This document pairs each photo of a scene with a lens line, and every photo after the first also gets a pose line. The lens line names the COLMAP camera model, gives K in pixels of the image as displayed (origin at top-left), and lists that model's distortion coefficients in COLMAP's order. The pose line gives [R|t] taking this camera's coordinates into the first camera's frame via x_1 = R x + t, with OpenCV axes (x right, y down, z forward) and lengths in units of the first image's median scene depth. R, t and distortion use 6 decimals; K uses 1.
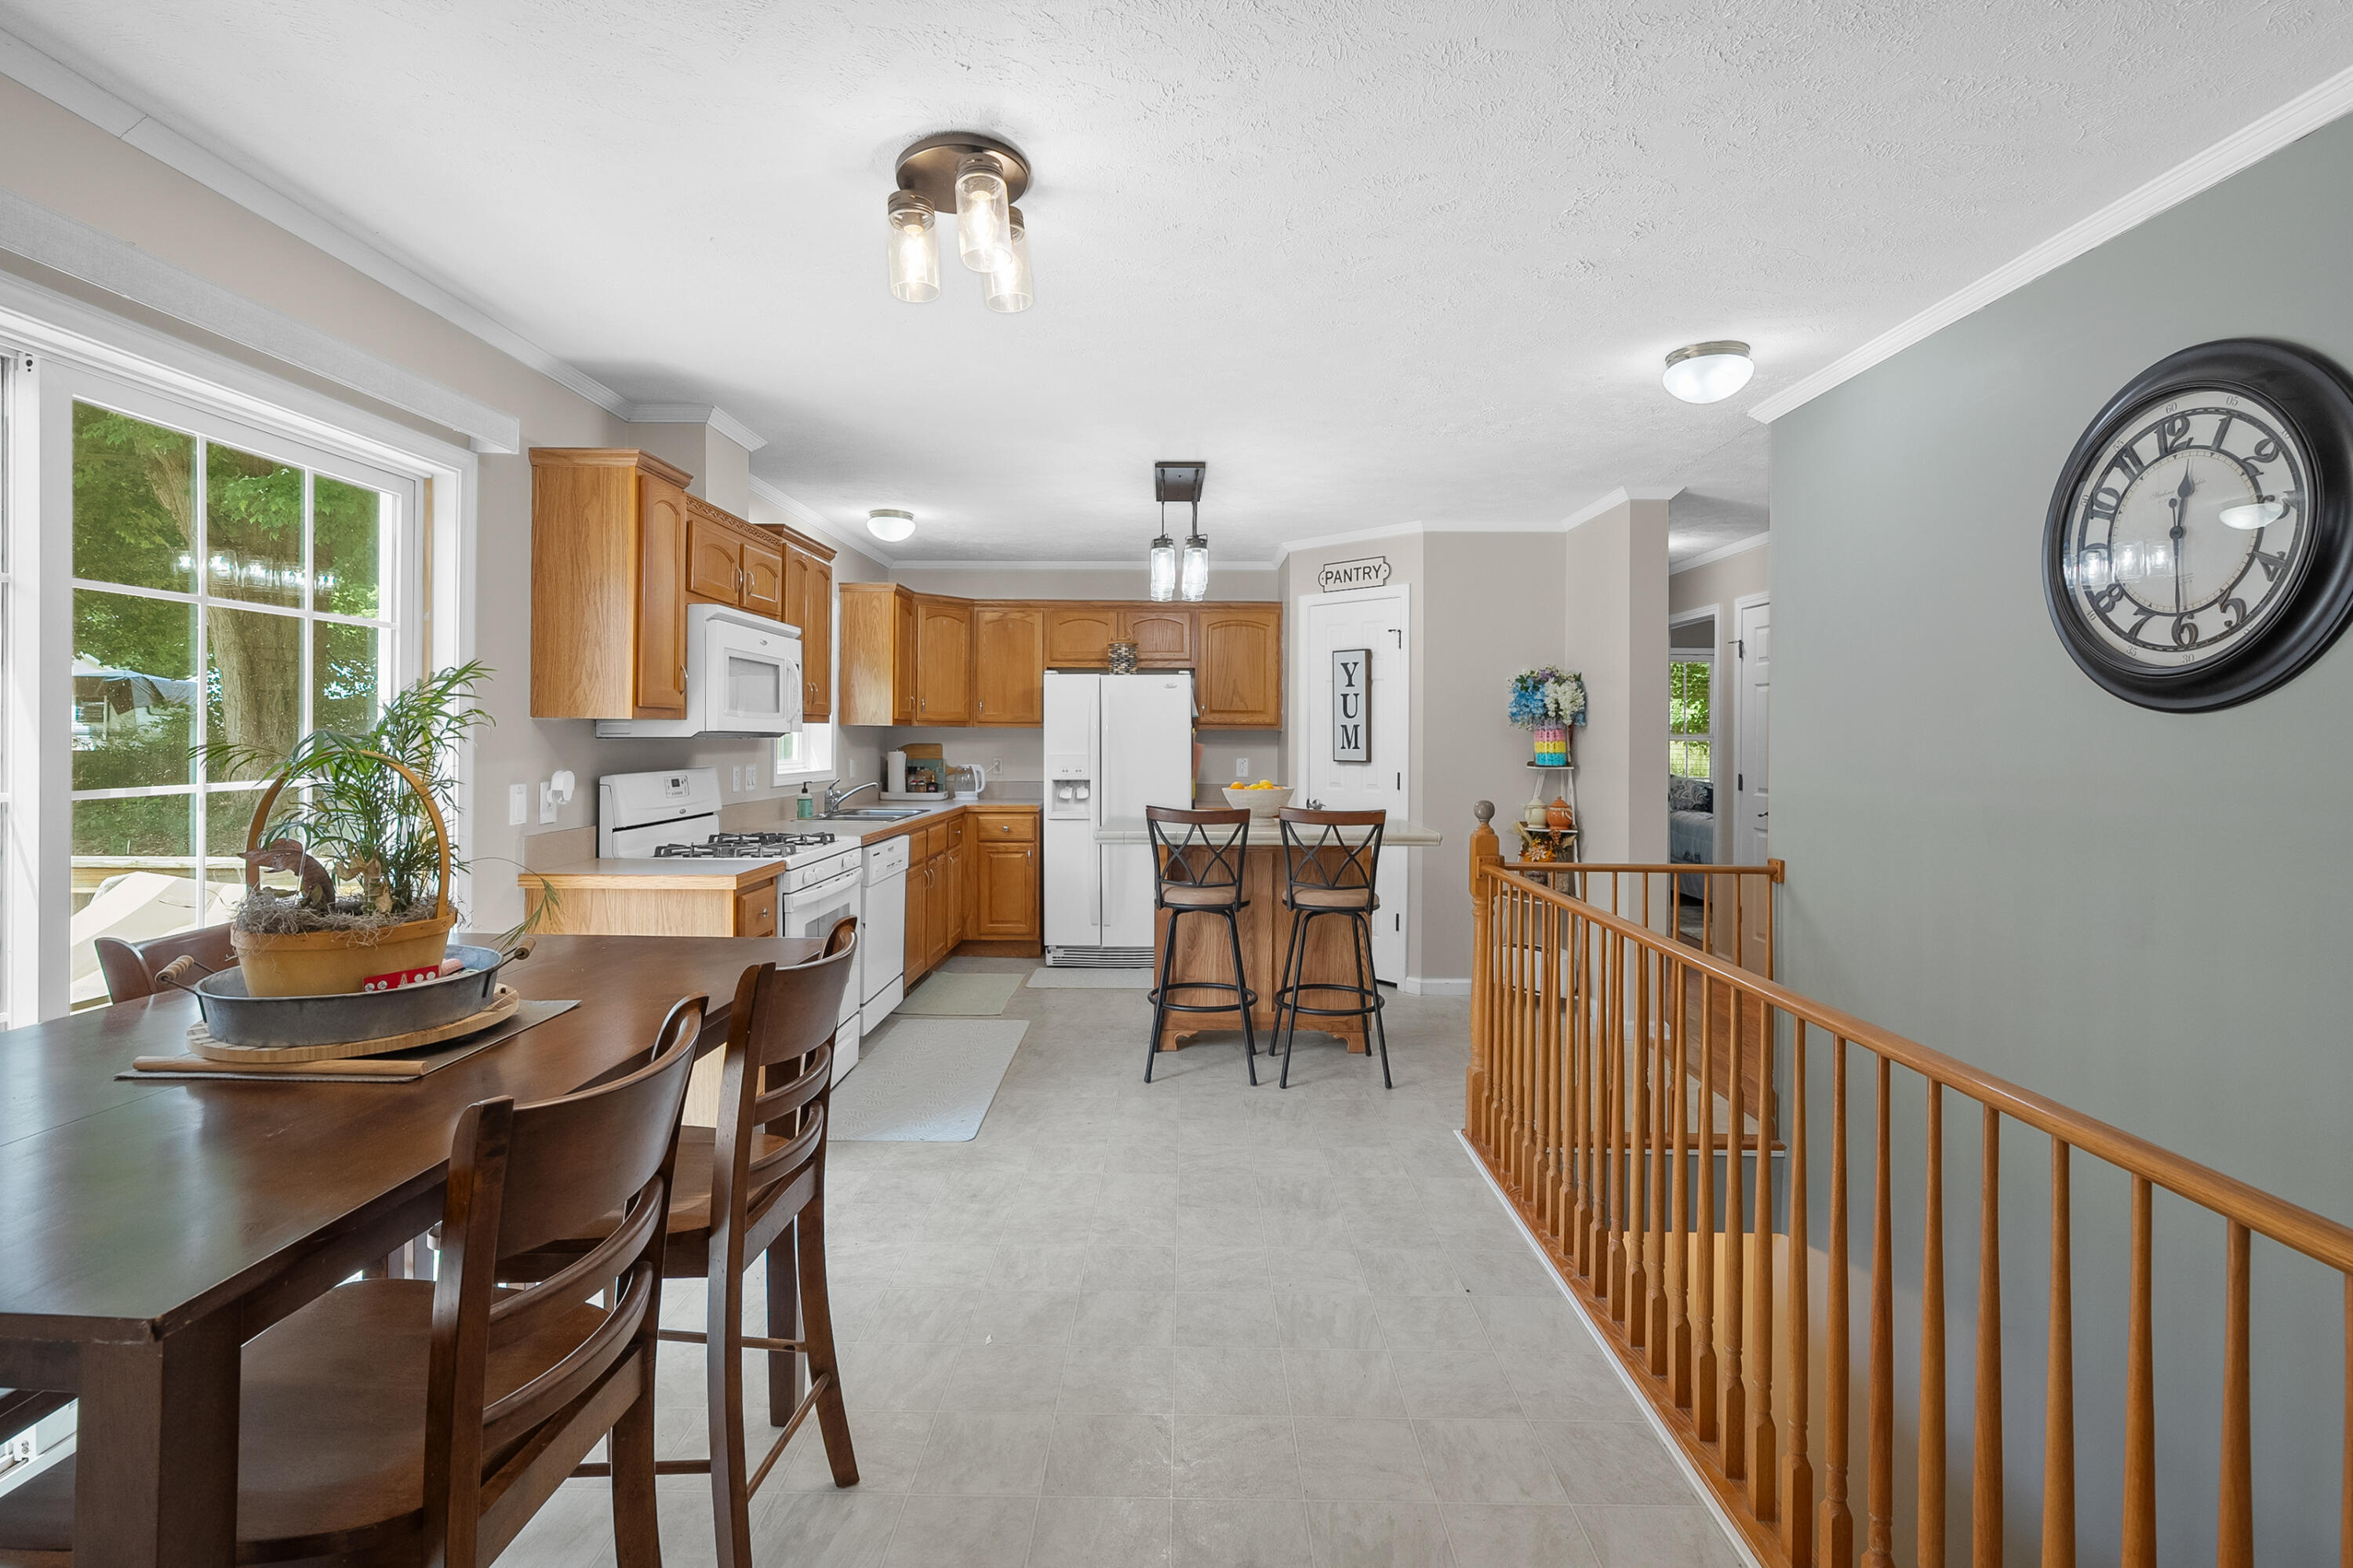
lens RADIAL K [[1077.1, 0, 1175.8], [0, 1077.1, 732.2], [0, 0, 1]] dist [-0.000668, 0.003256]
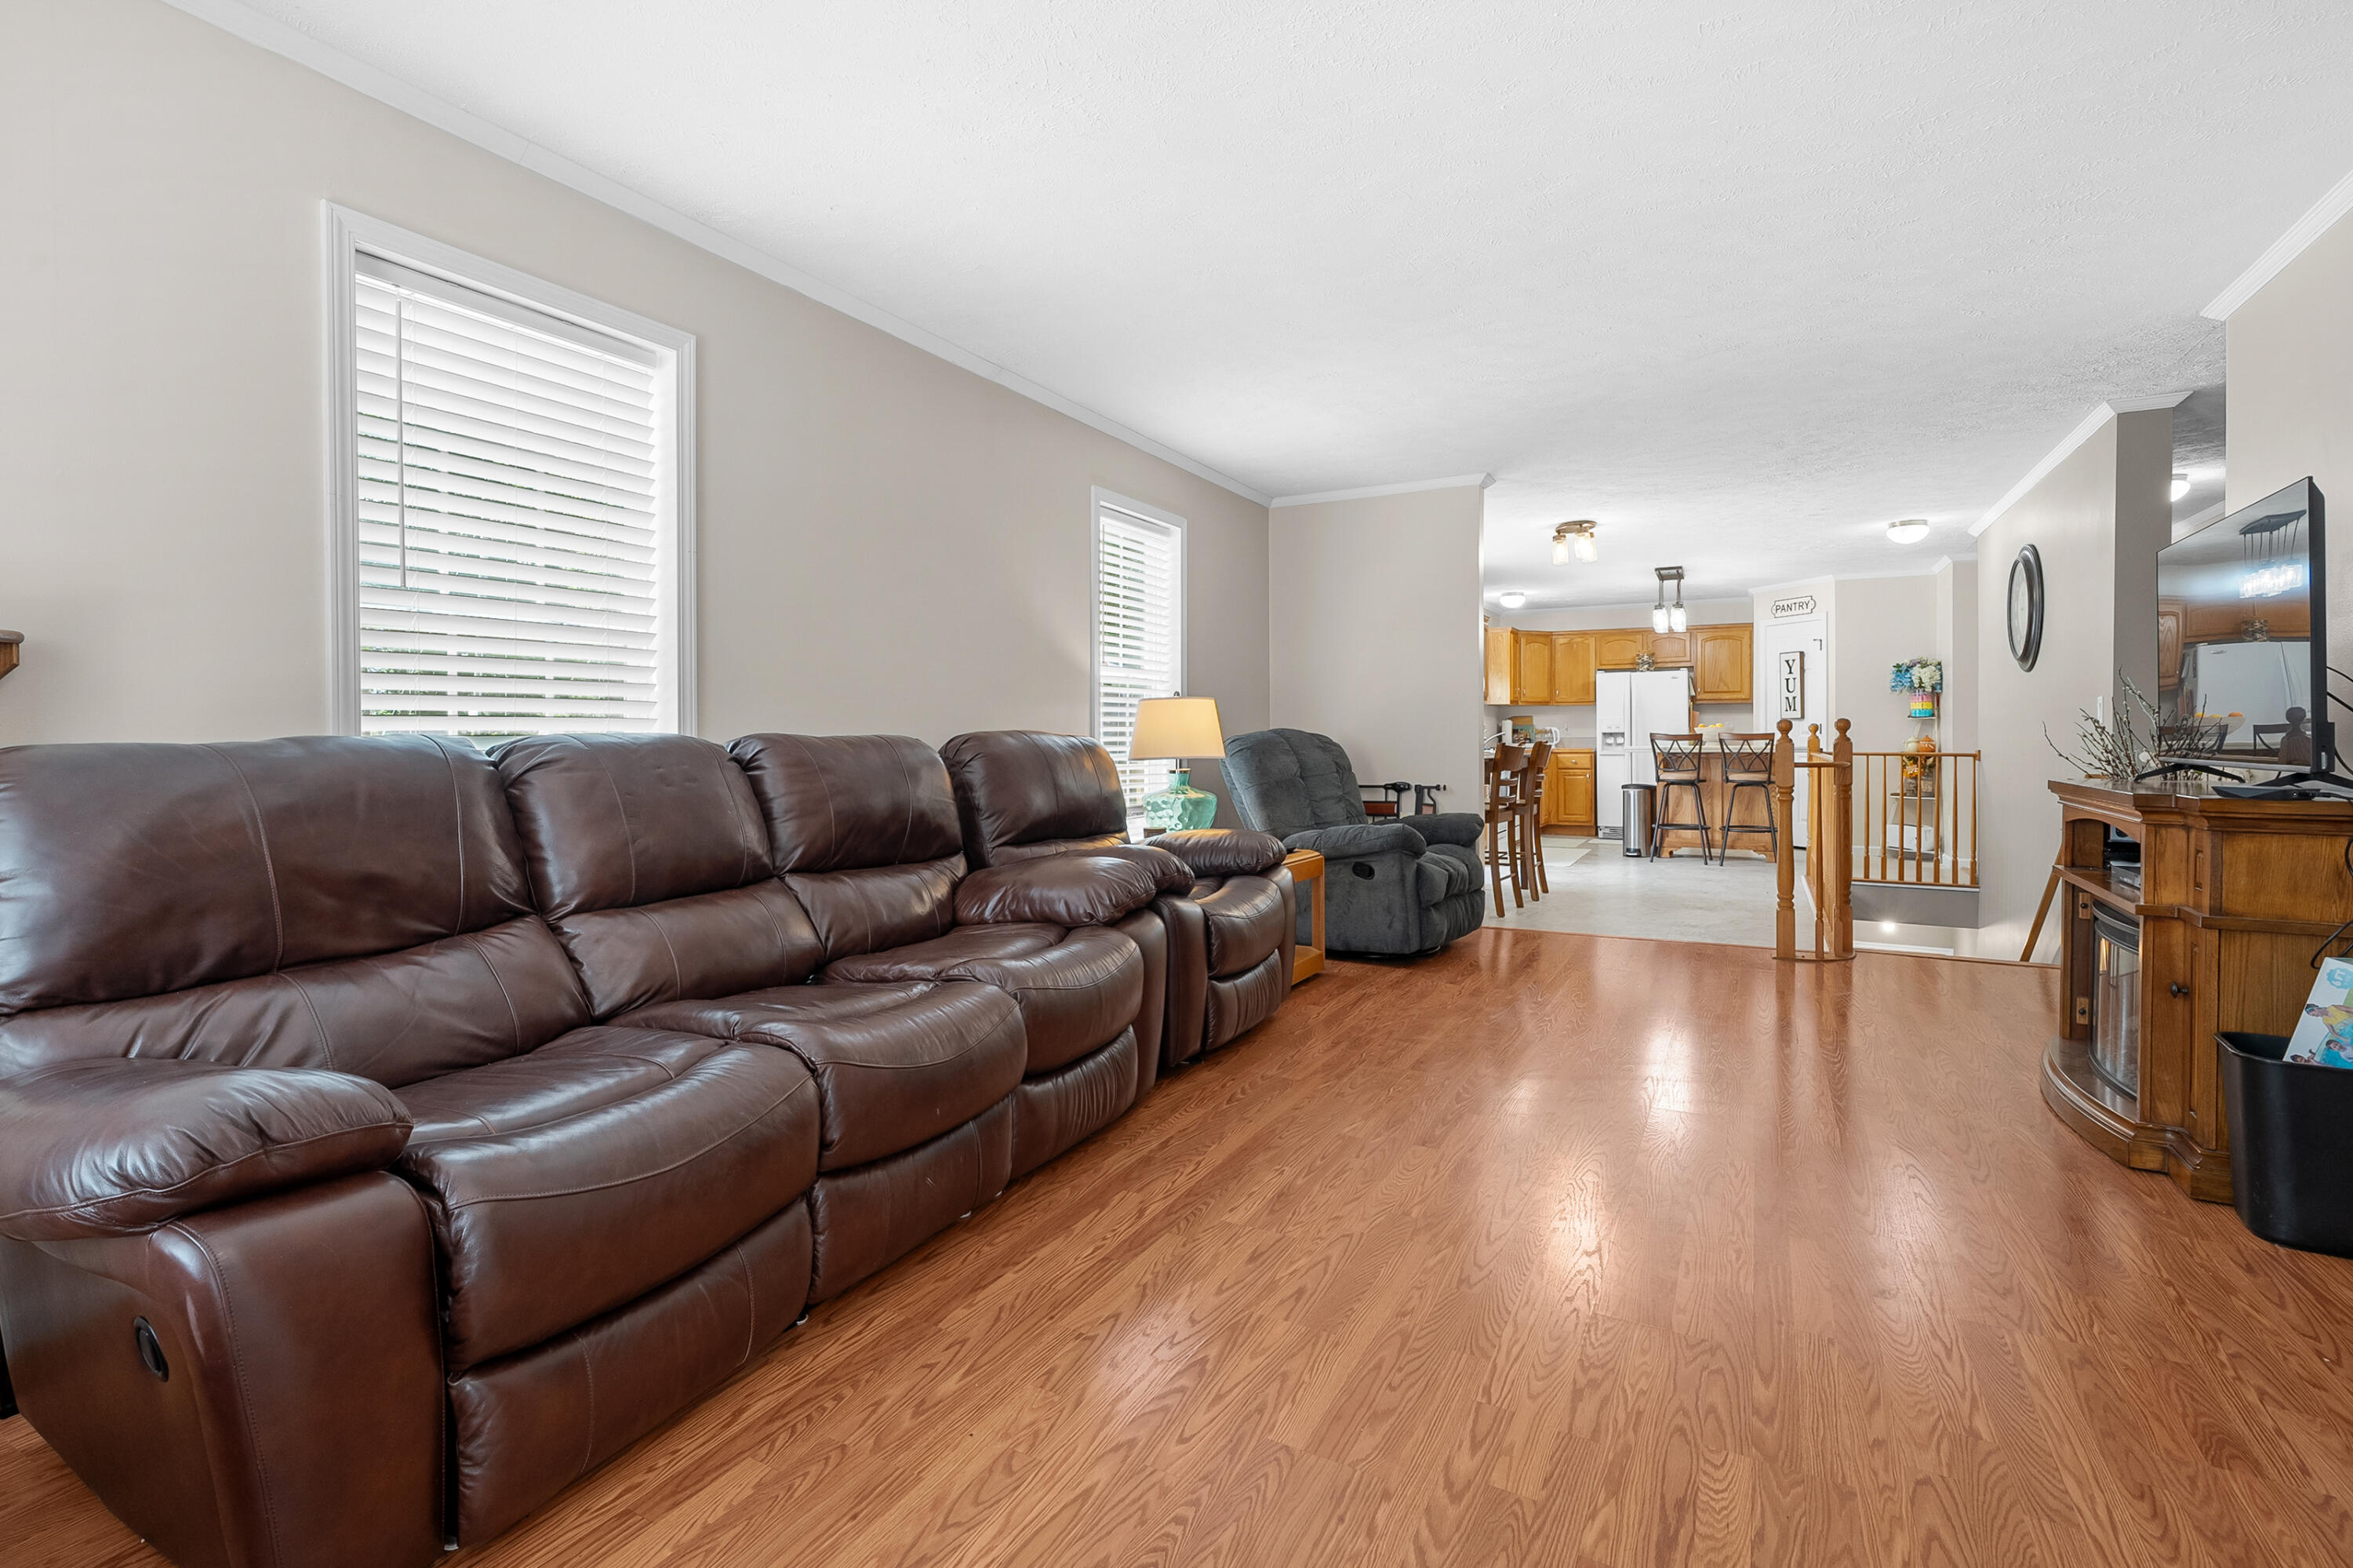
lens RADIAL K [[1077.1, 0, 1176.4], [0, 1077.1, 746.7], [0, 0, 1]] dist [-0.000668, 0.003256]
pose [[0.883851, -0.006607, -0.467722, 0.136766], [0.011632, 0.999901, 0.007856, 0.064352], [0.467624, -0.012384, 0.883841, -1.283145]]
